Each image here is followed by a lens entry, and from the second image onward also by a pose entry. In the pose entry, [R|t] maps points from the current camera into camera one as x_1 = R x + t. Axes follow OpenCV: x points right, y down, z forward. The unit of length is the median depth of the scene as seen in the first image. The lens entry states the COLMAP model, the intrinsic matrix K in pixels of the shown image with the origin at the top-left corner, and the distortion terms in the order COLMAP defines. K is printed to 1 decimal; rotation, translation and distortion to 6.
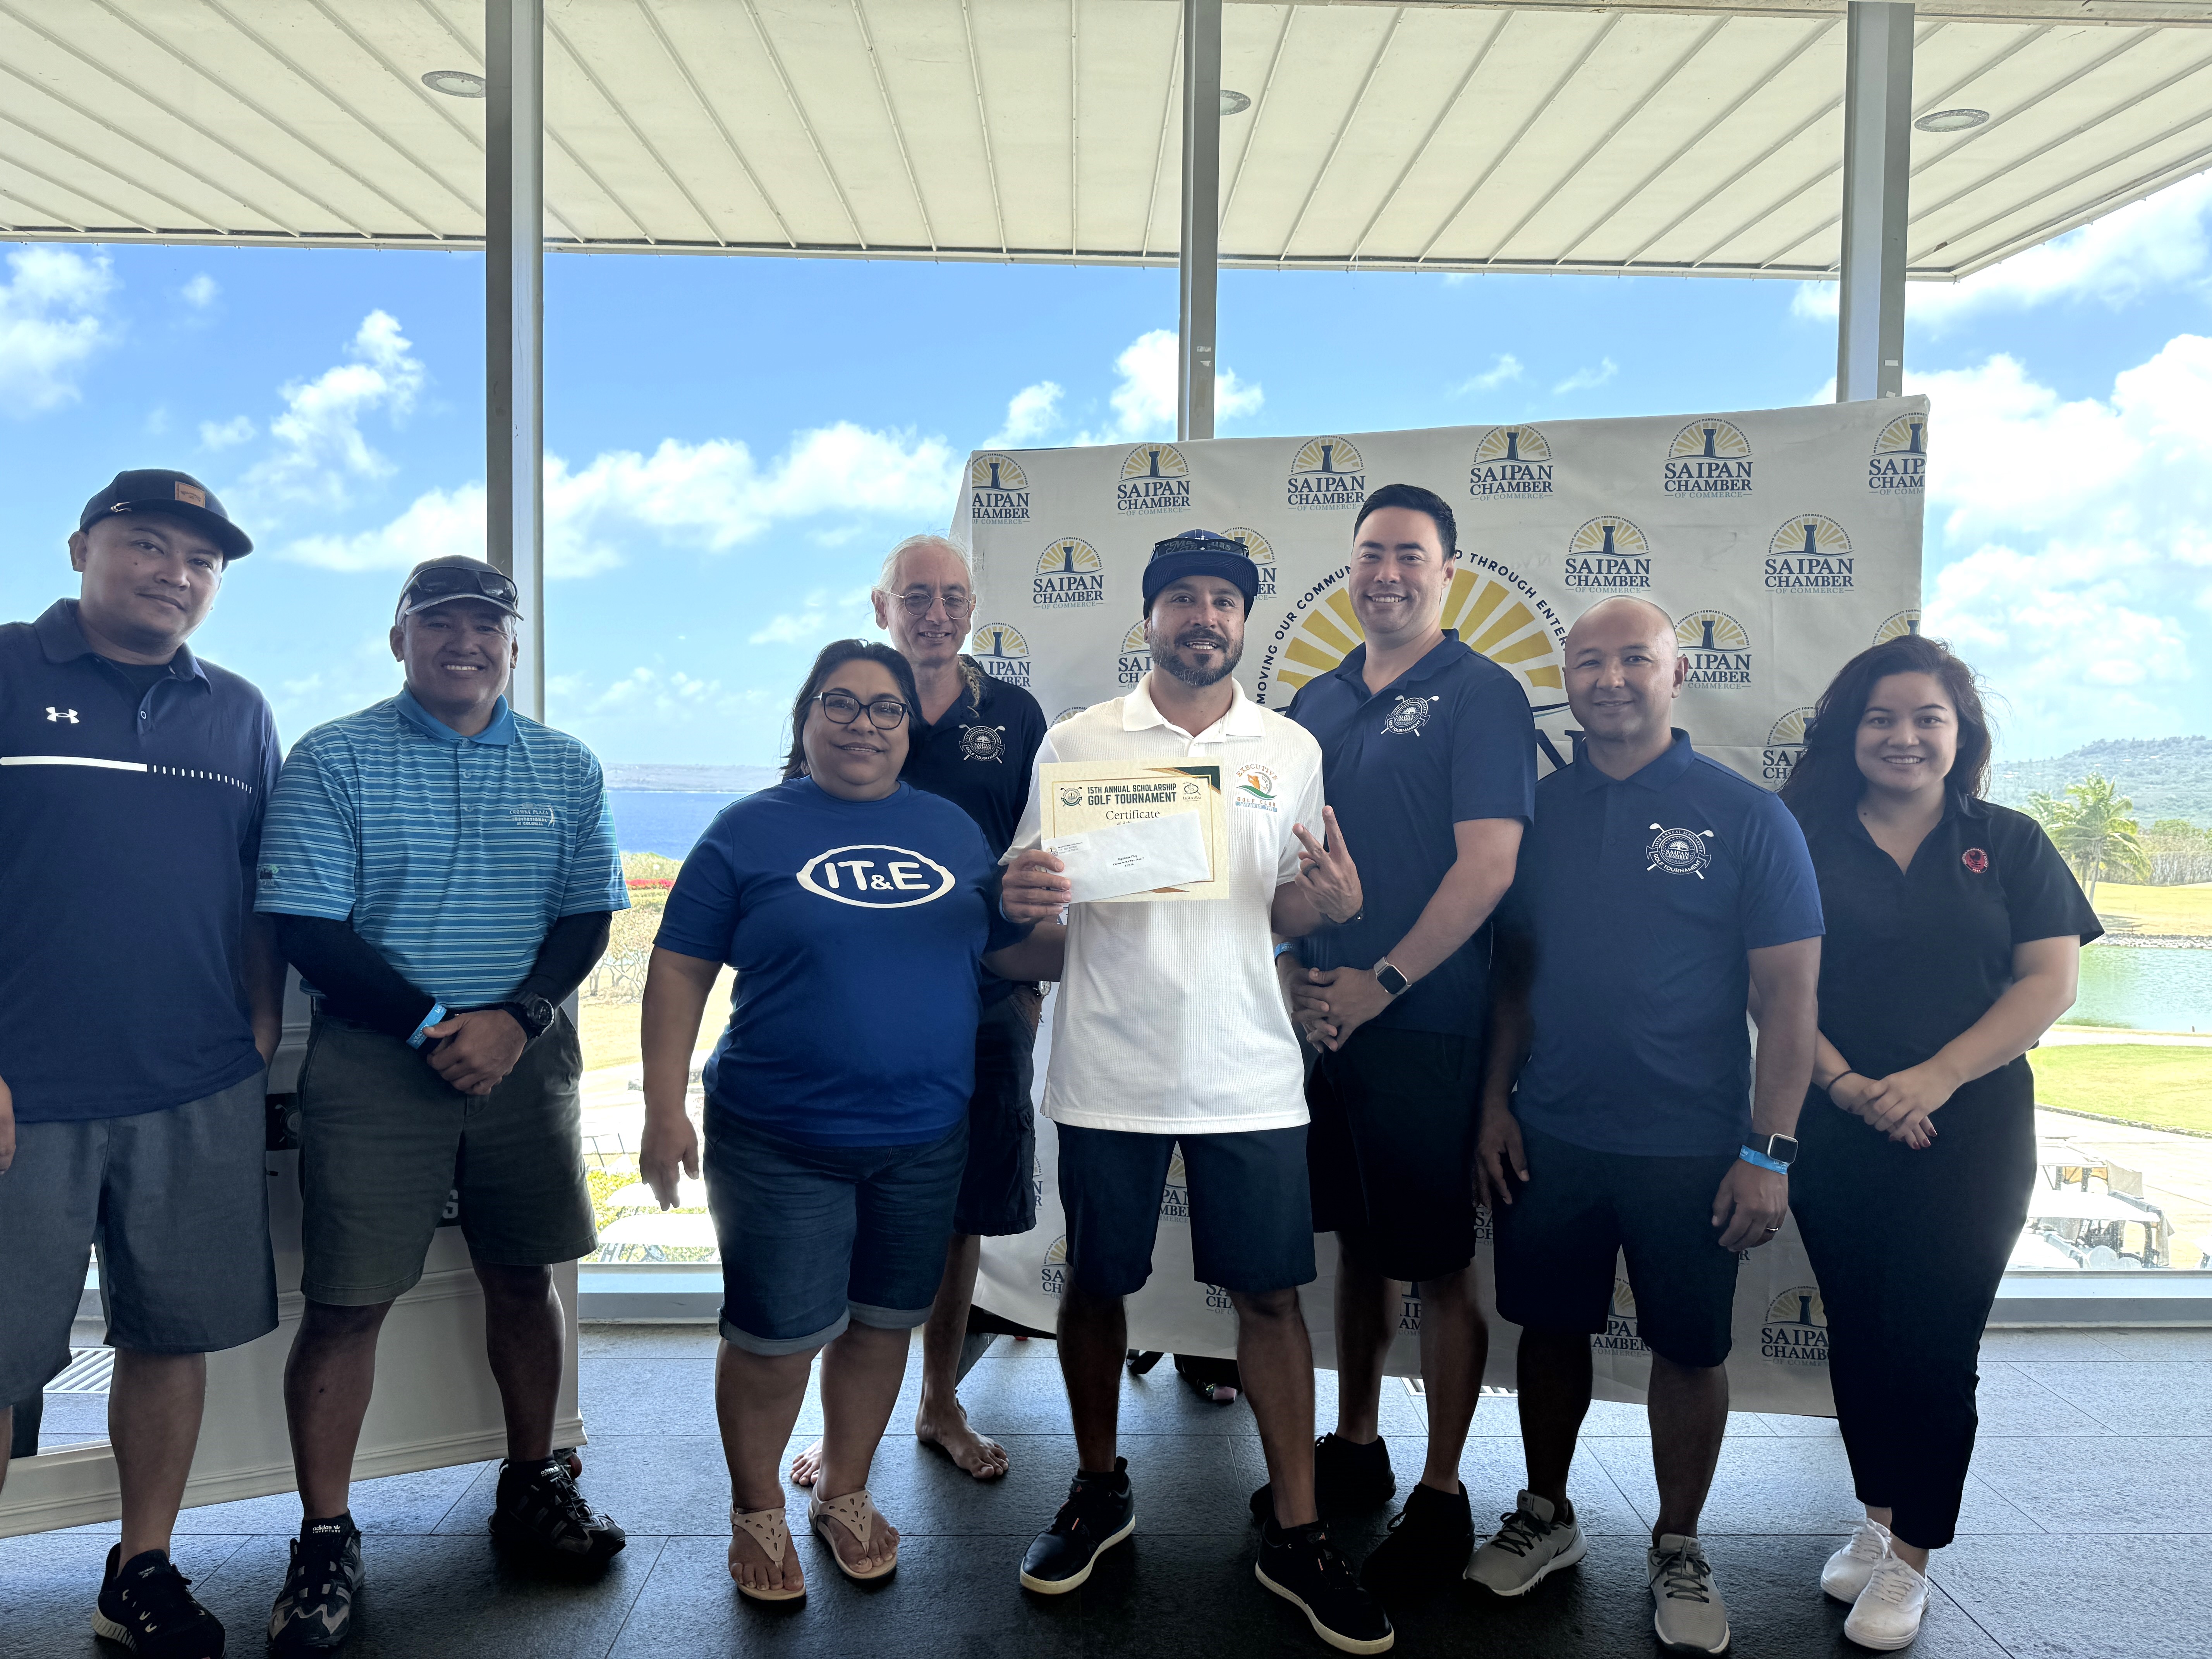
lens RADIAL K [[1527.5, 0, 1114.5], [0, 1527.5, 828.0], [0, 0, 1]] dist [-0.010535, 0.004253]
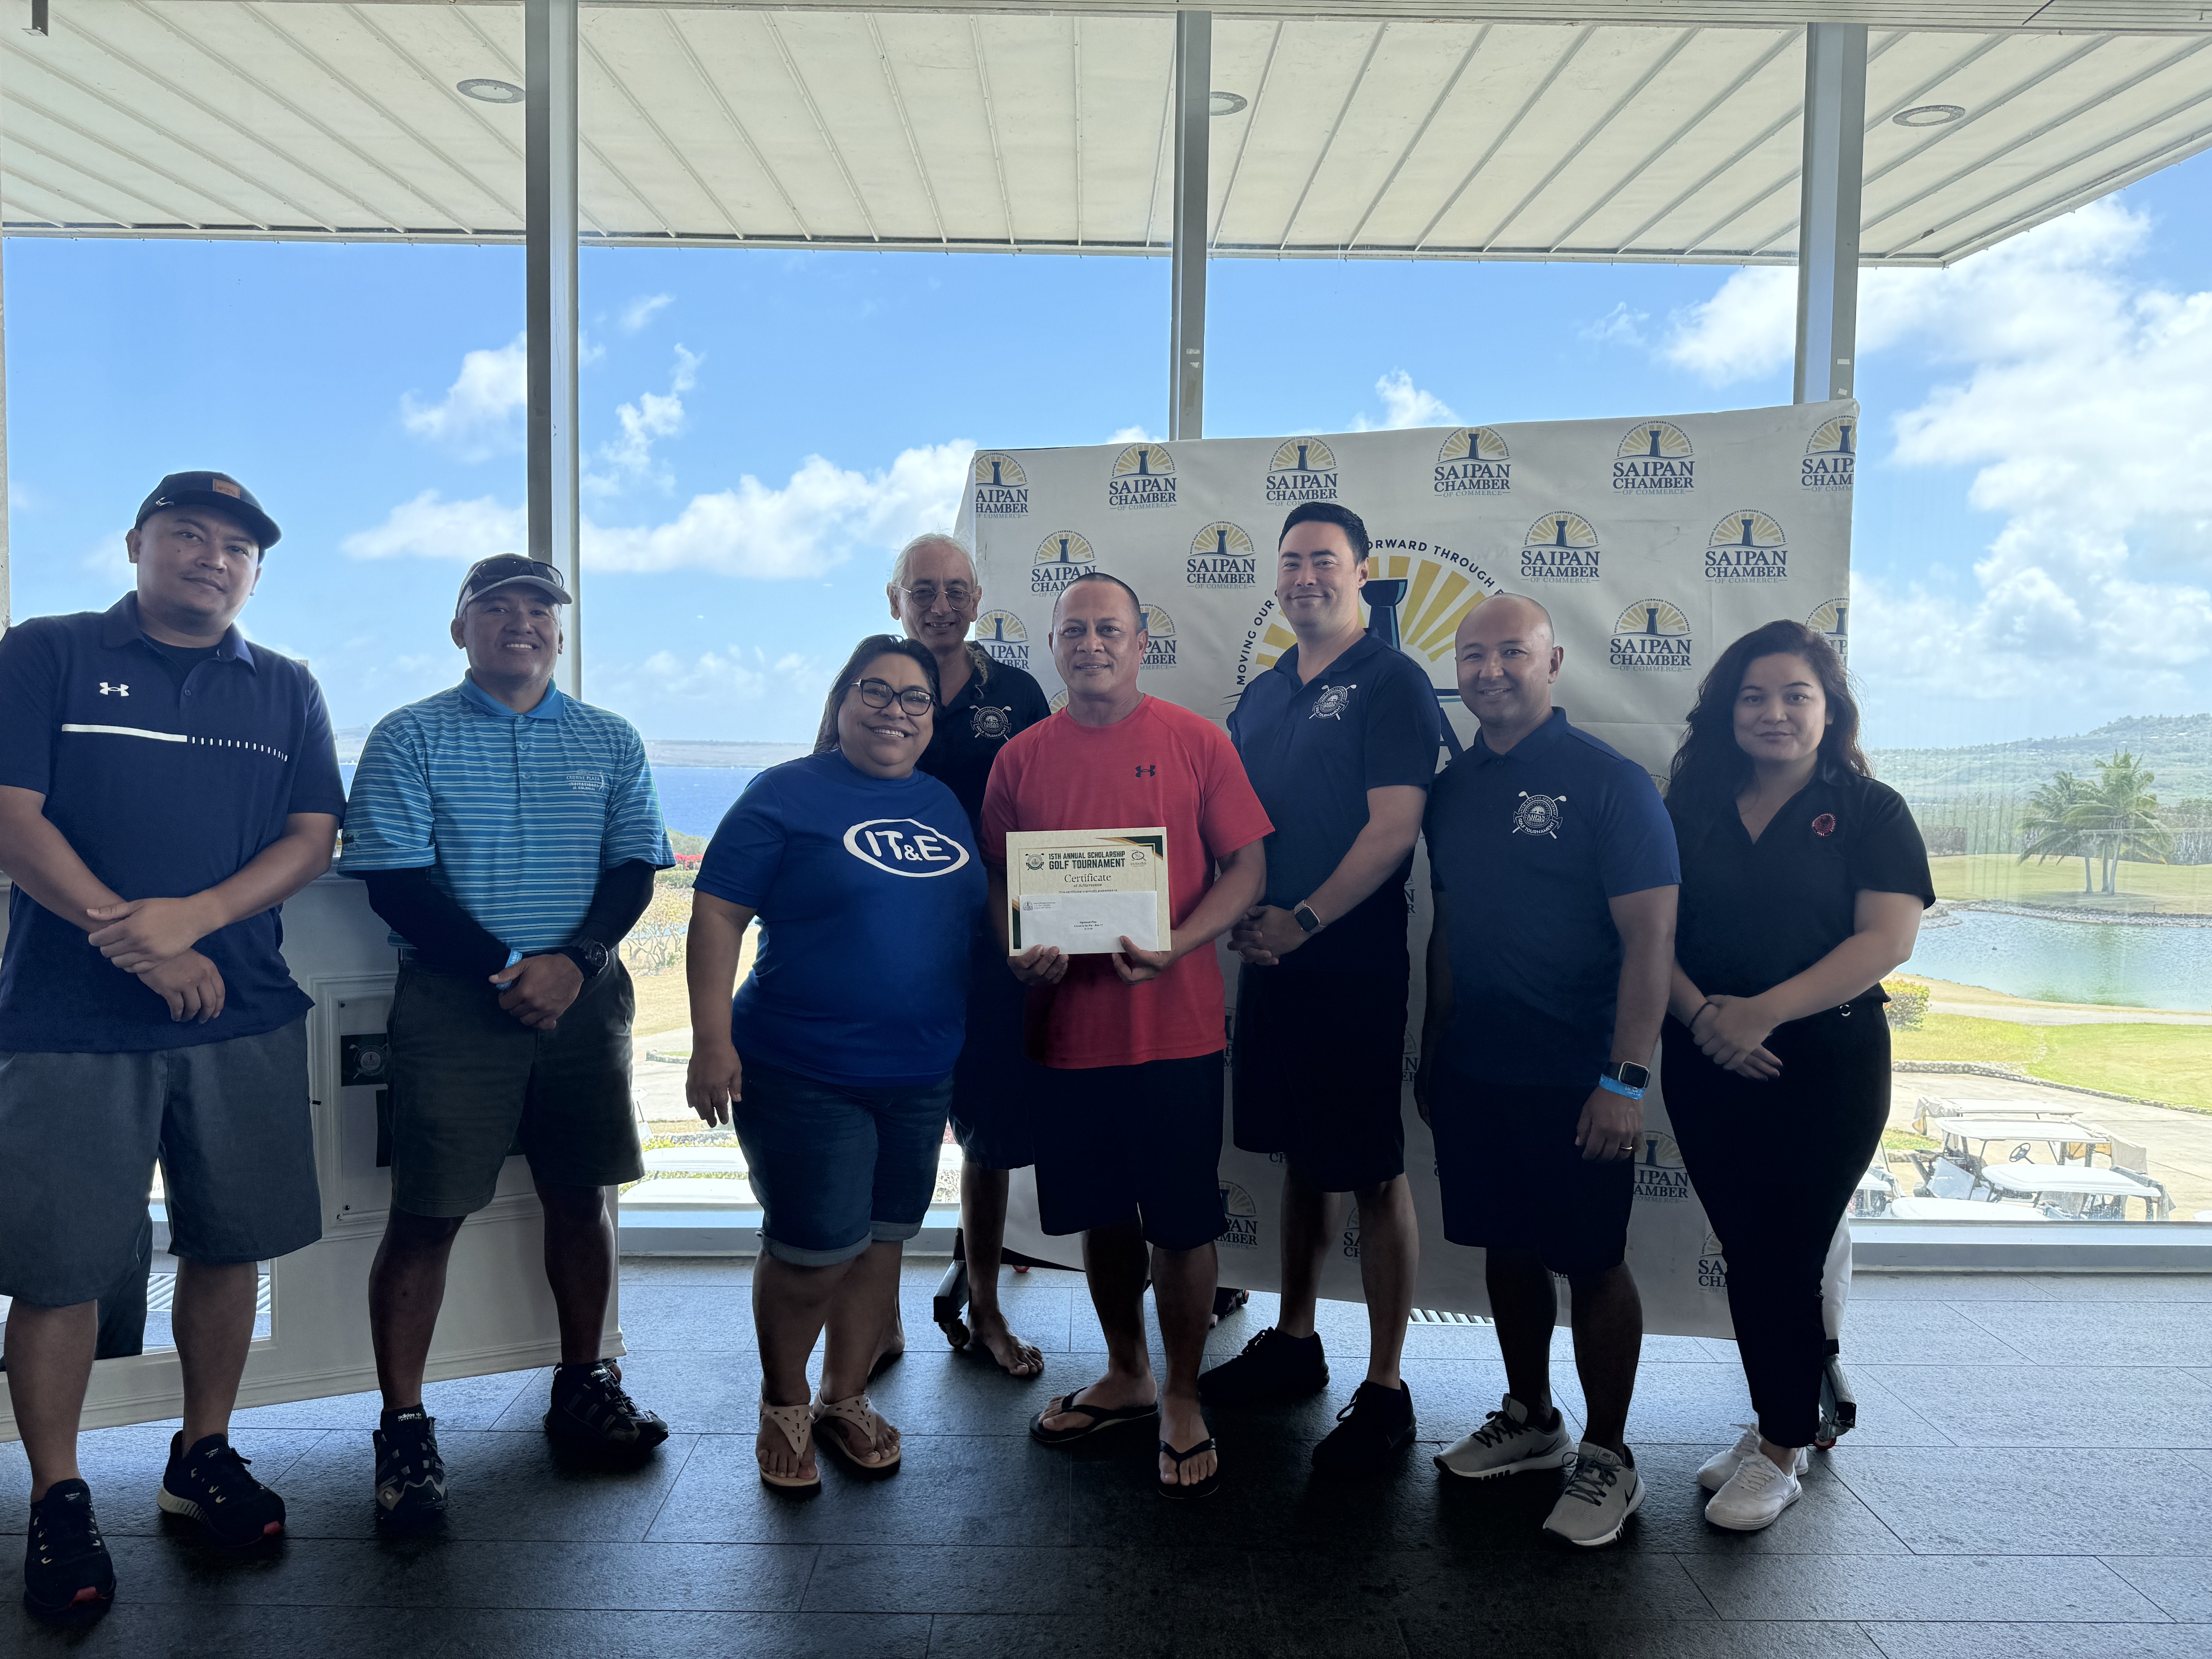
lens RADIAL K [[1526.7, 0, 1096.6], [0, 1526.7, 825.4], [0, 0, 1]] dist [0.000470, -0.006530]
pose [[0.999804, 0.002390, -0.019652, 0.015774], [-0.002108, 0.999895, 0.014325, 0.003532], [0.019684, -0.014280, 0.999704, -0.093715]]
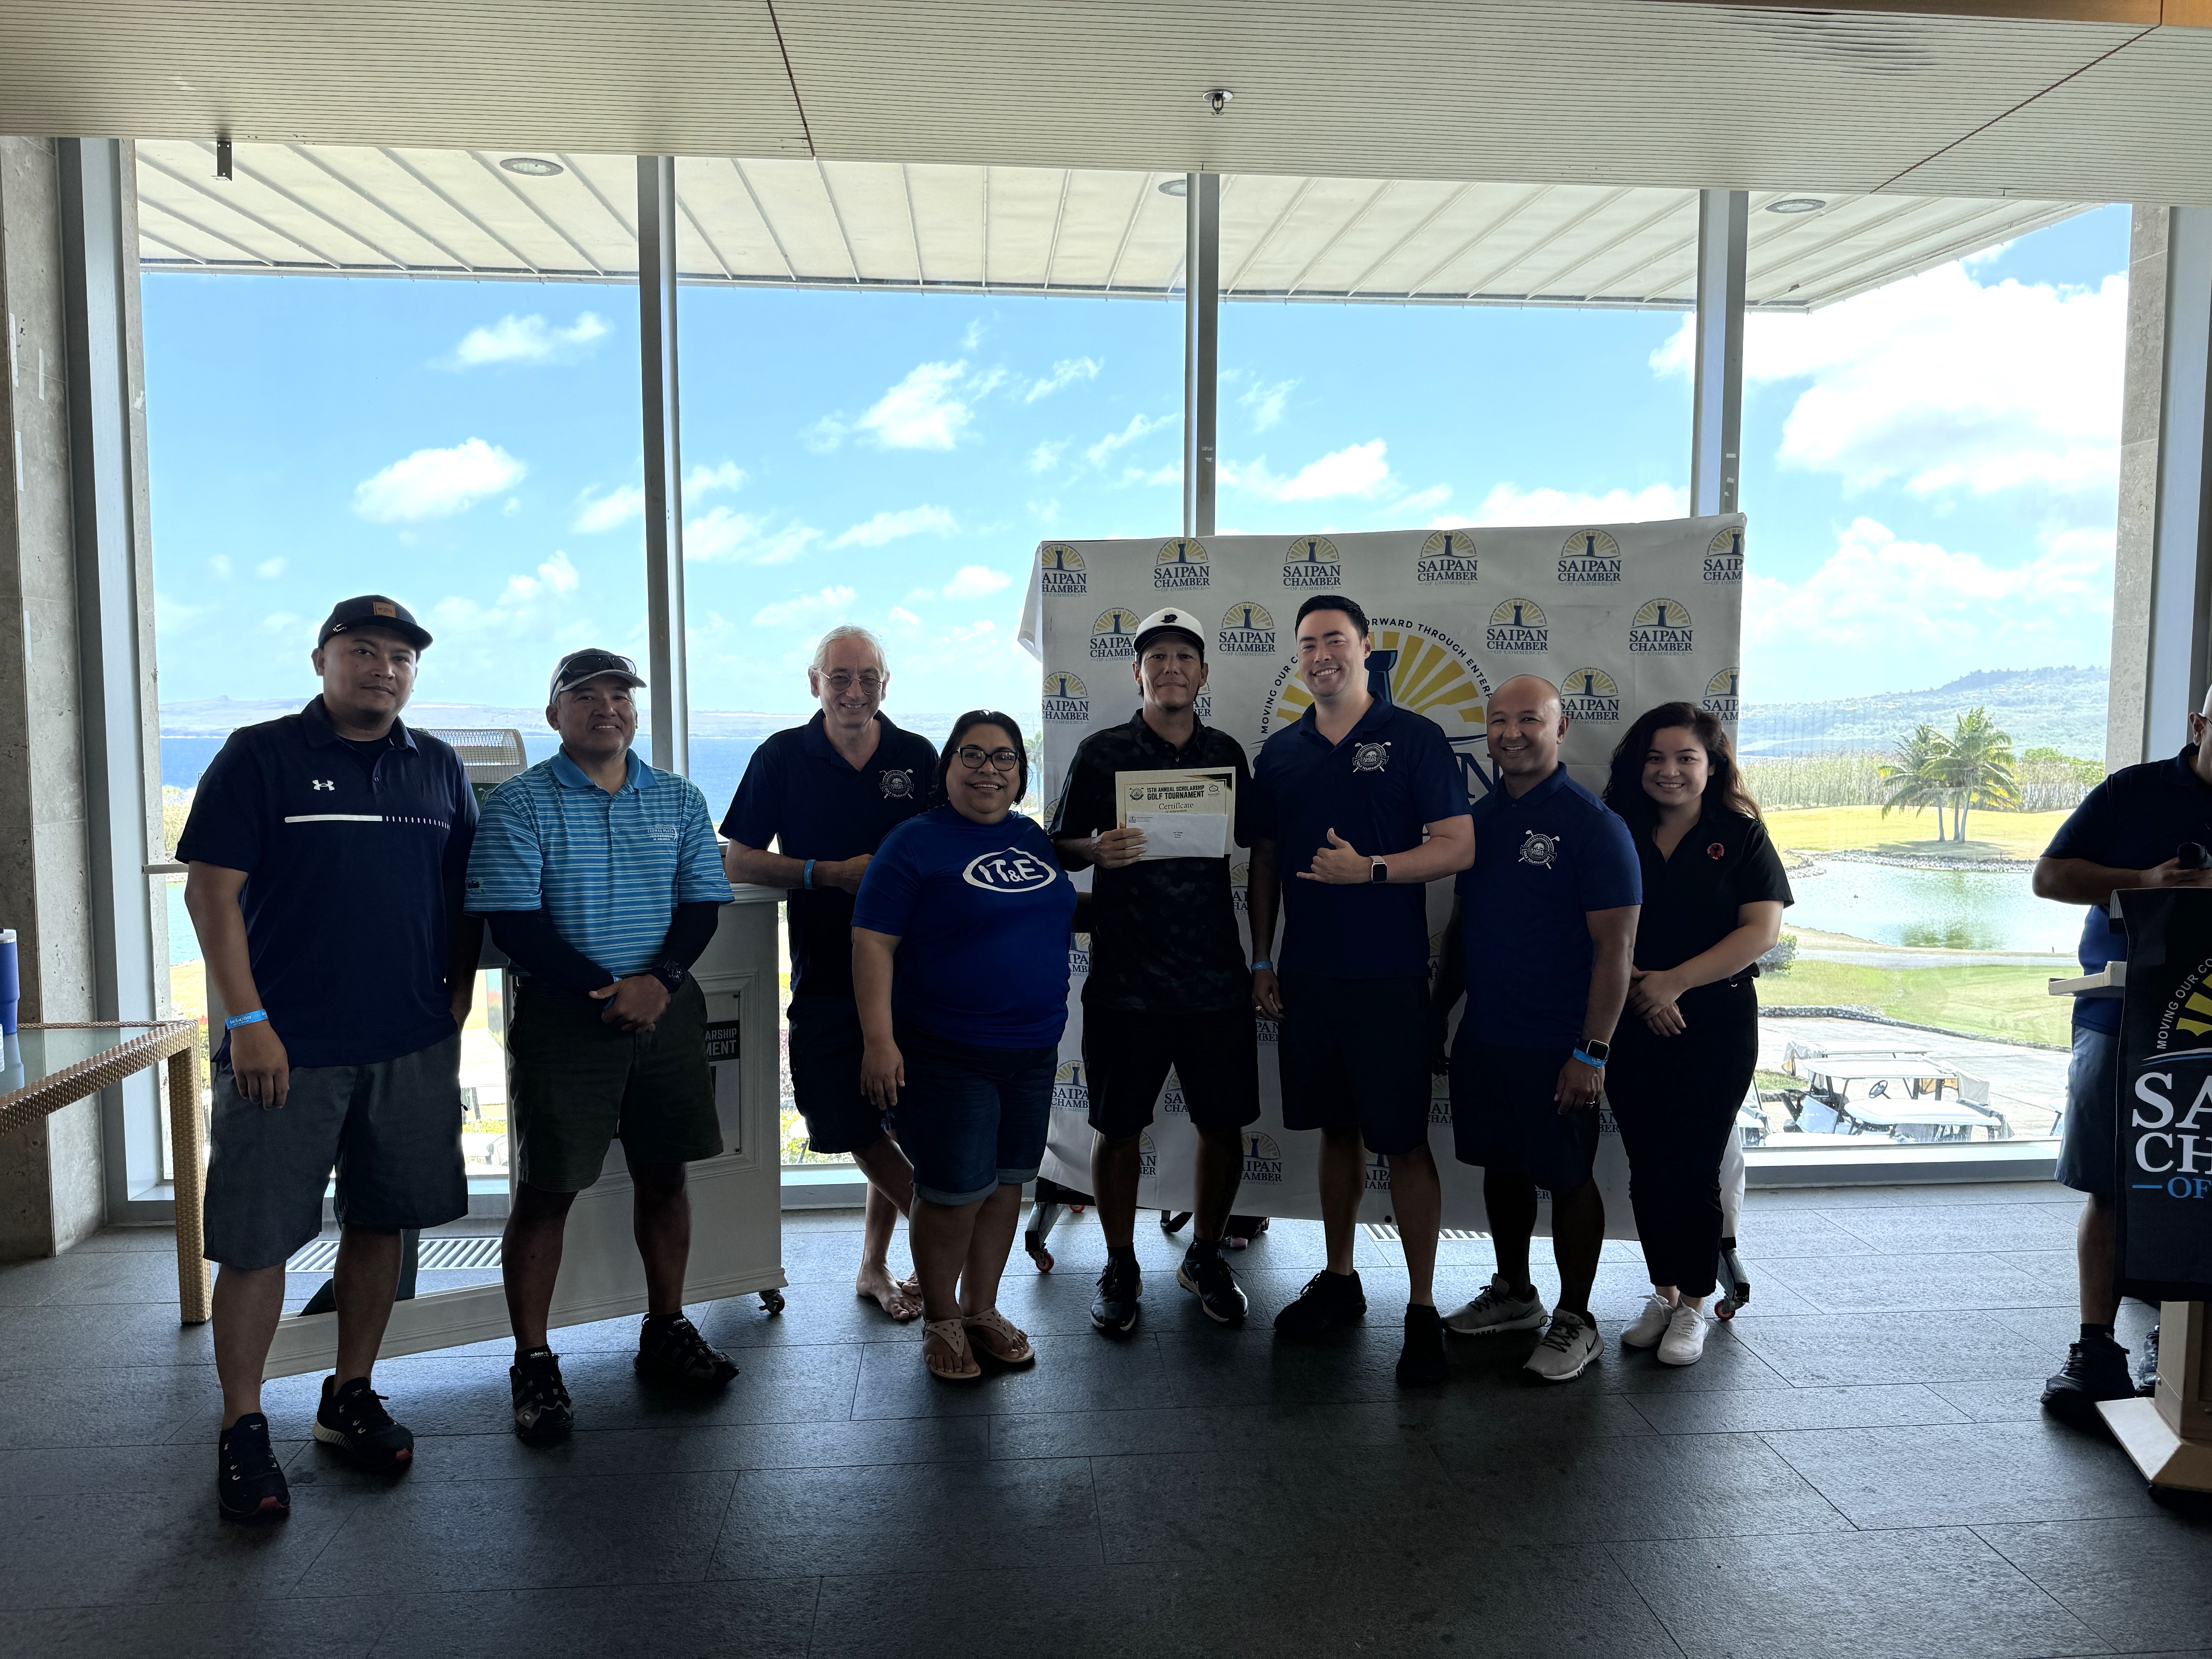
lens RADIAL K [[1522.8, 0, 1106.4], [0, 1522.8, 821.2], [0, 0, 1]] dist [0.032784, -0.045689]
pose [[0.998272, -0.013979, 0.057082, -0.129590], [0.011913, 0.999268, 0.036364, -0.057776], [-0.057548, -0.035621, 0.997707, -0.362703]]
